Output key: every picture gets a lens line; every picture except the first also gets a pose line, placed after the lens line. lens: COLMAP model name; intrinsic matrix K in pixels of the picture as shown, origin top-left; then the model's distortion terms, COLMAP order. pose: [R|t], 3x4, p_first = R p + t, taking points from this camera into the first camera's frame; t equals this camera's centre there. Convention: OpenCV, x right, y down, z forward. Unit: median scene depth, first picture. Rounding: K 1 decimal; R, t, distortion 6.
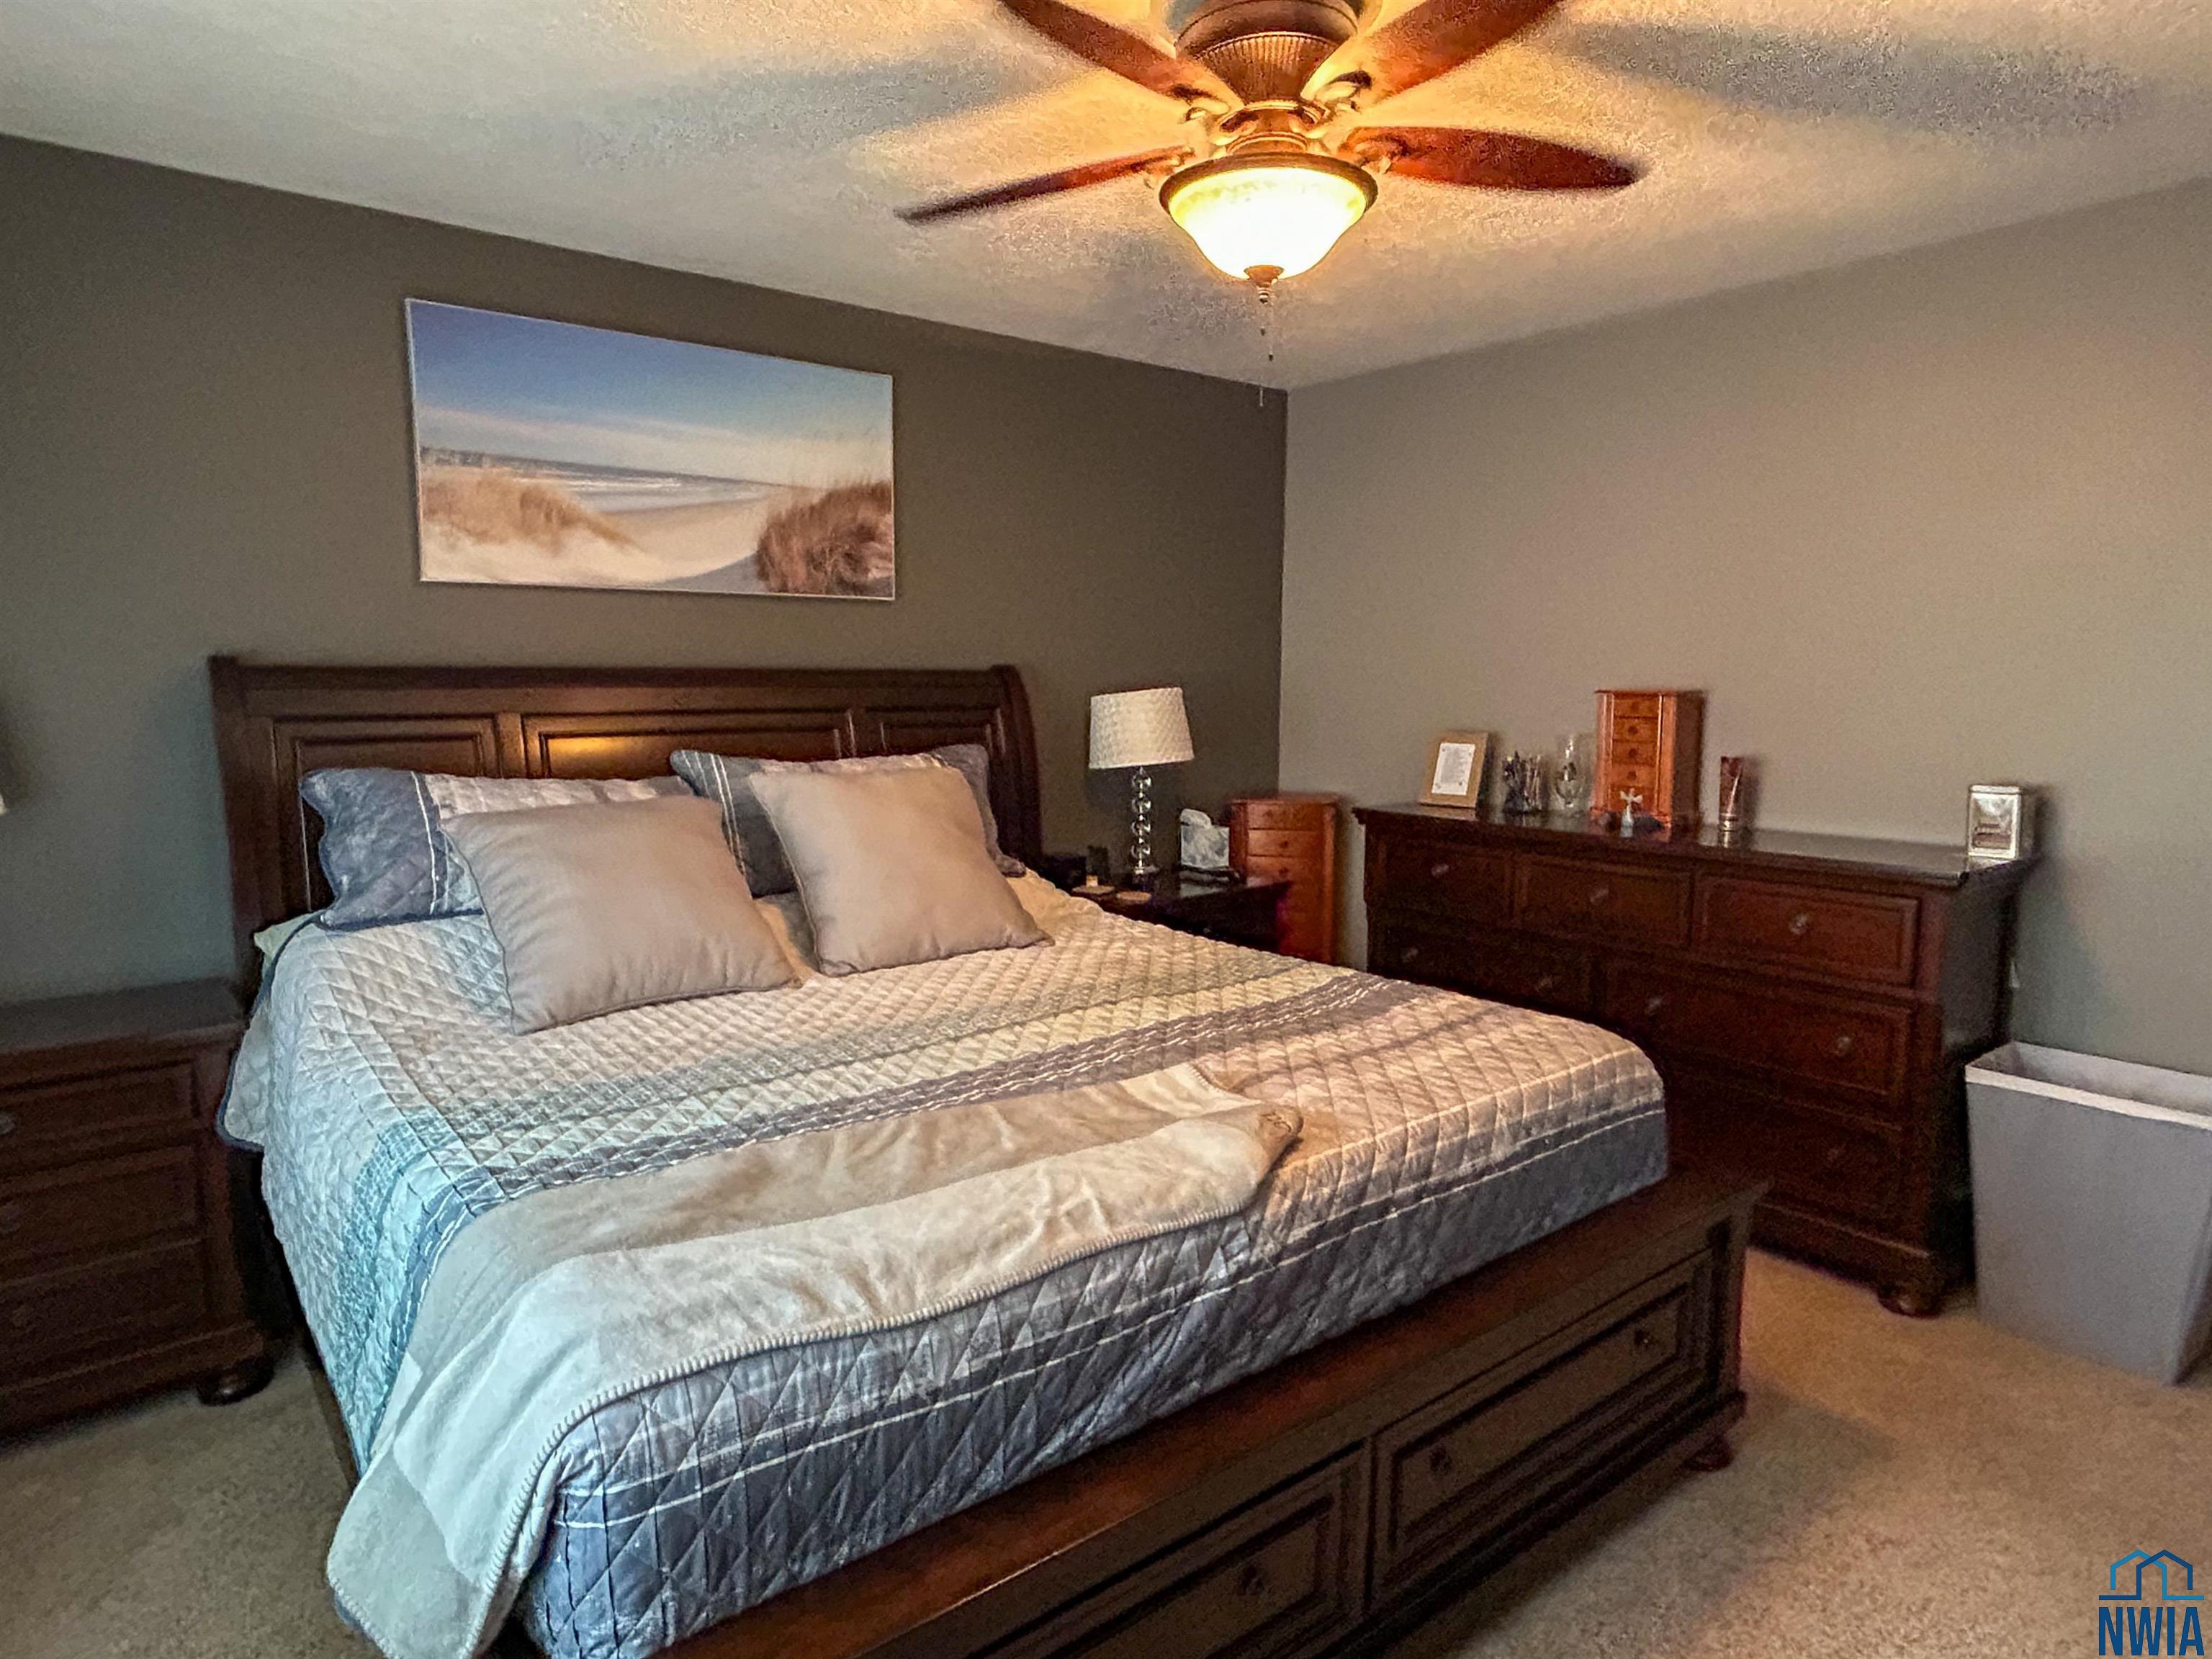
lens RADIAL K [[1235.9, 0, 1101.7], [0, 1235.9, 826.6], [0, 0, 1]] dist [-0.030133, -0.000173]
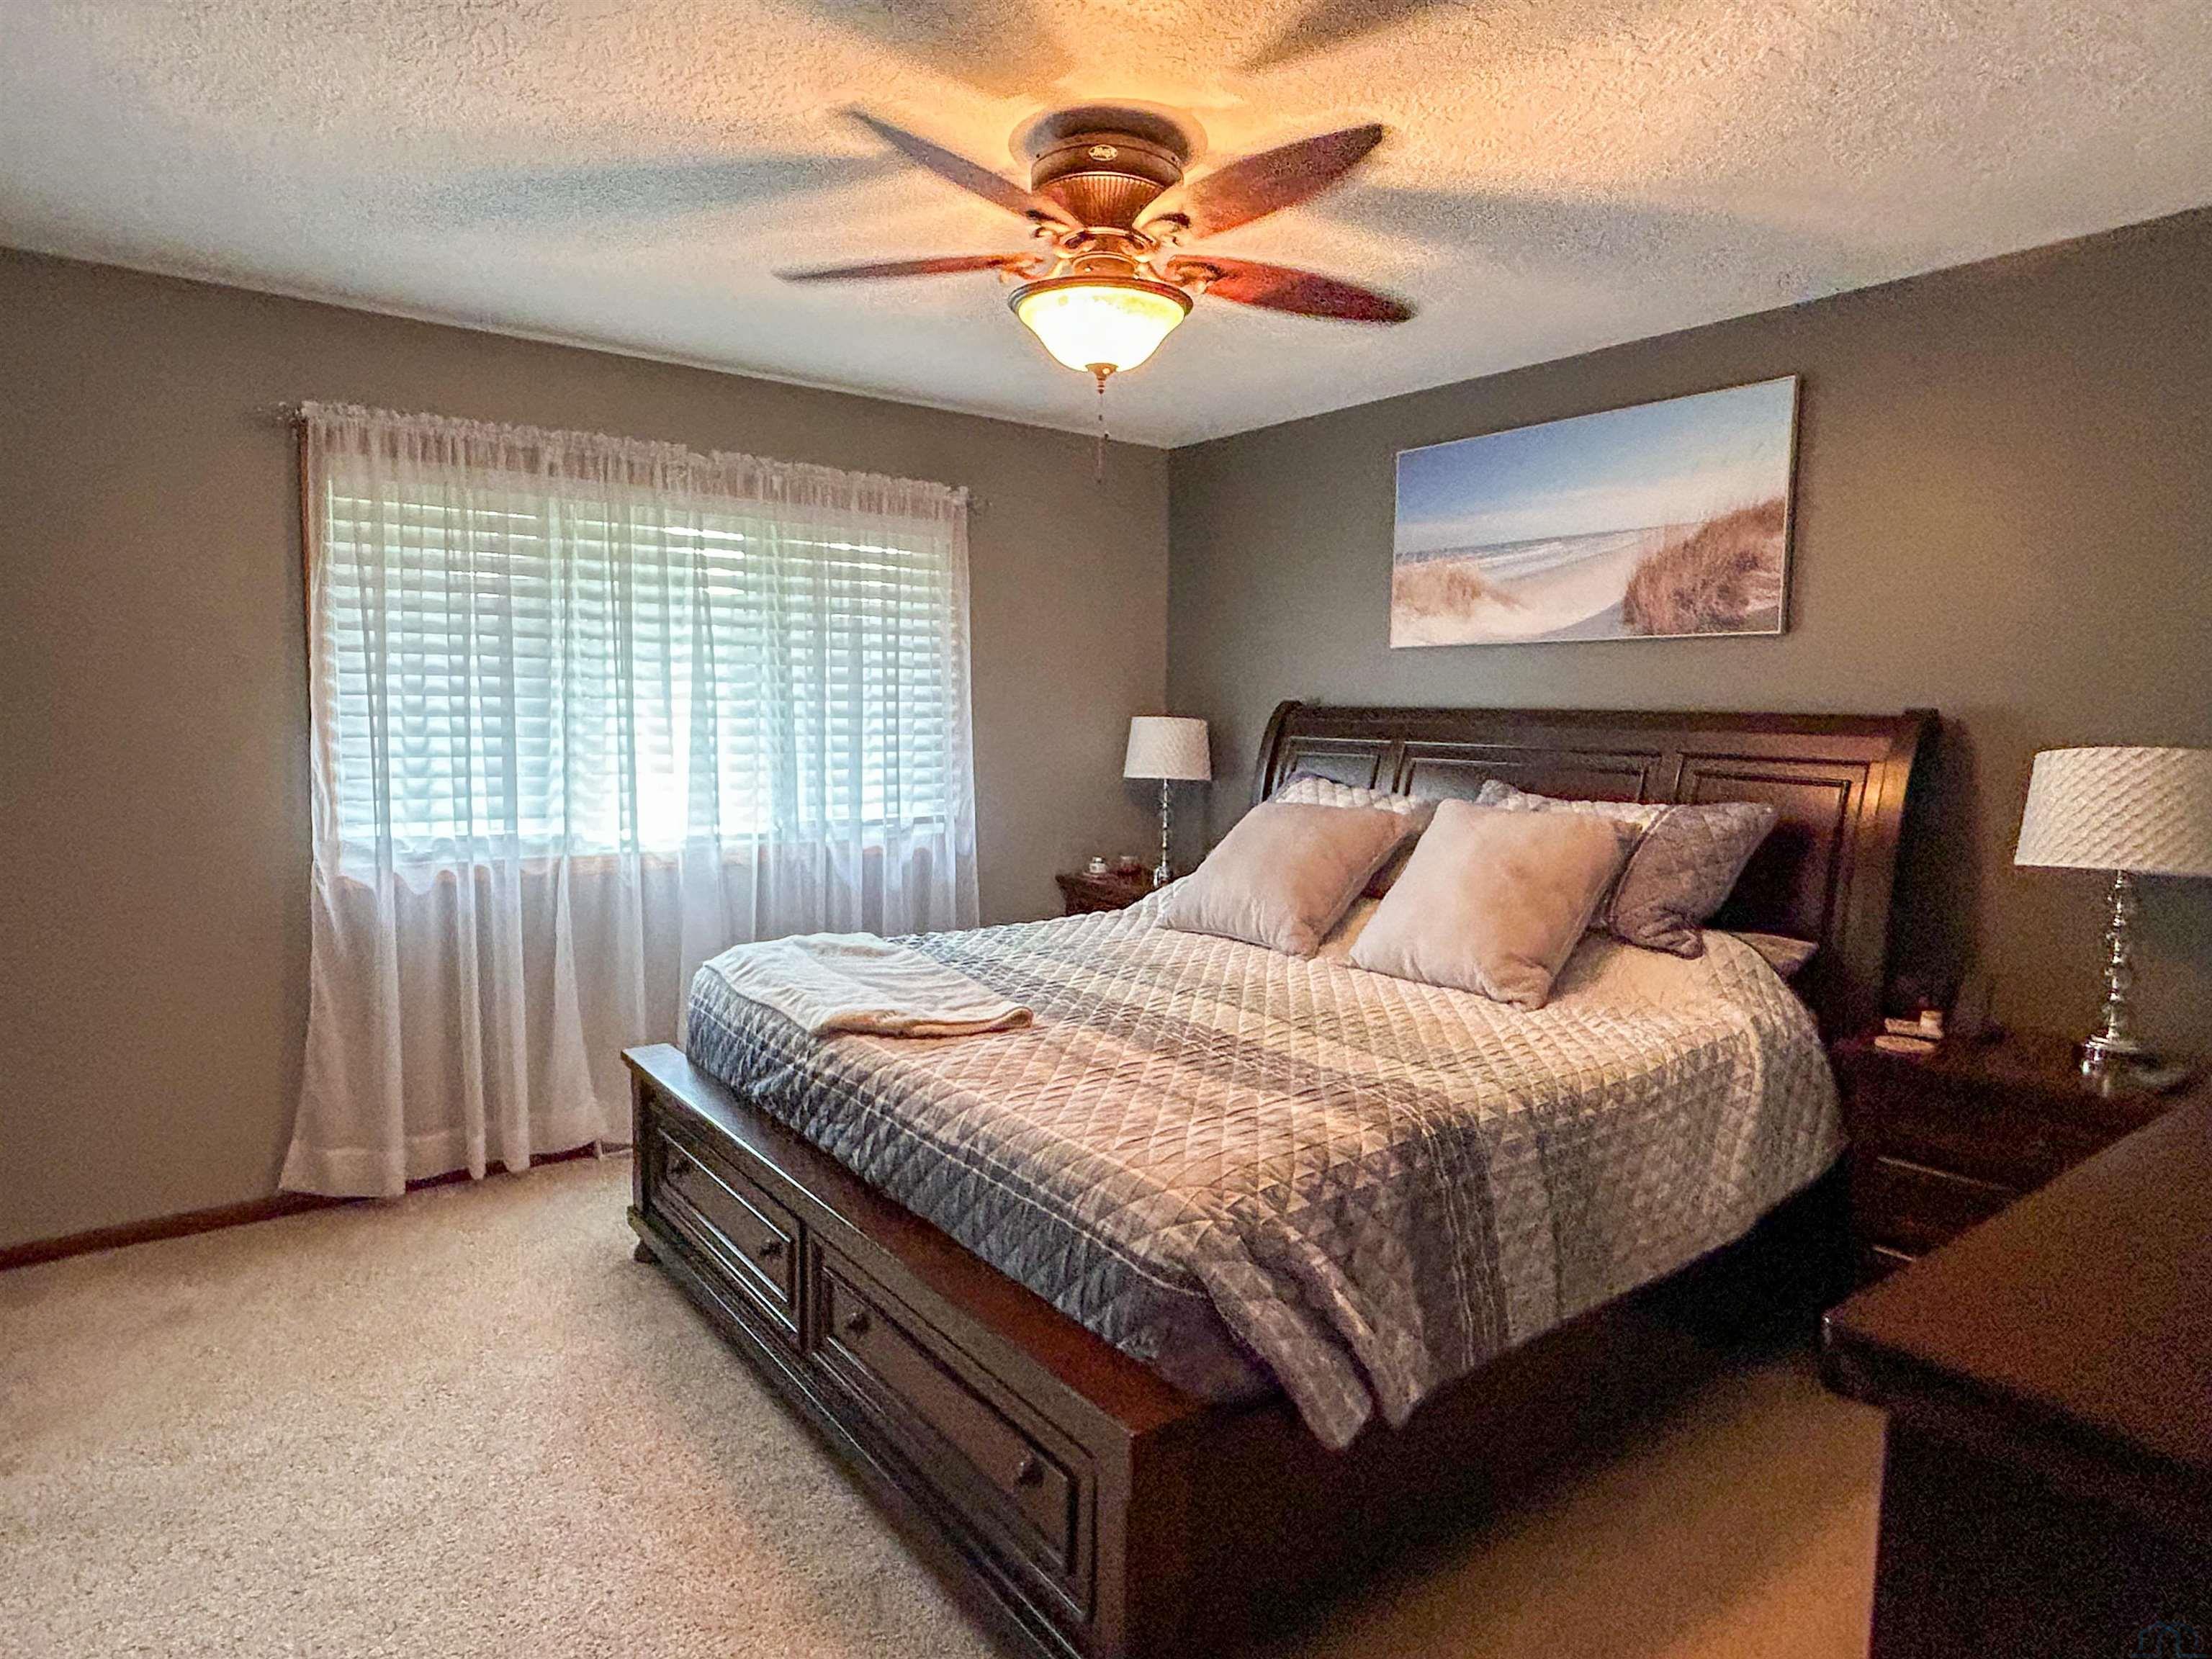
lens RADIAL K [[1235.9, 0, 1102.1], [0, 1235.9, 825.2], [0, 0, 1]] dist [-0.030133, -0.000173]
pose [[-0.028217, 0.089063, -0.995626, 0.765622], [-0.137155, 0.986257, 0.092112, -0.071342], [0.990148, 0.139154, -0.015614, 0.613198]]
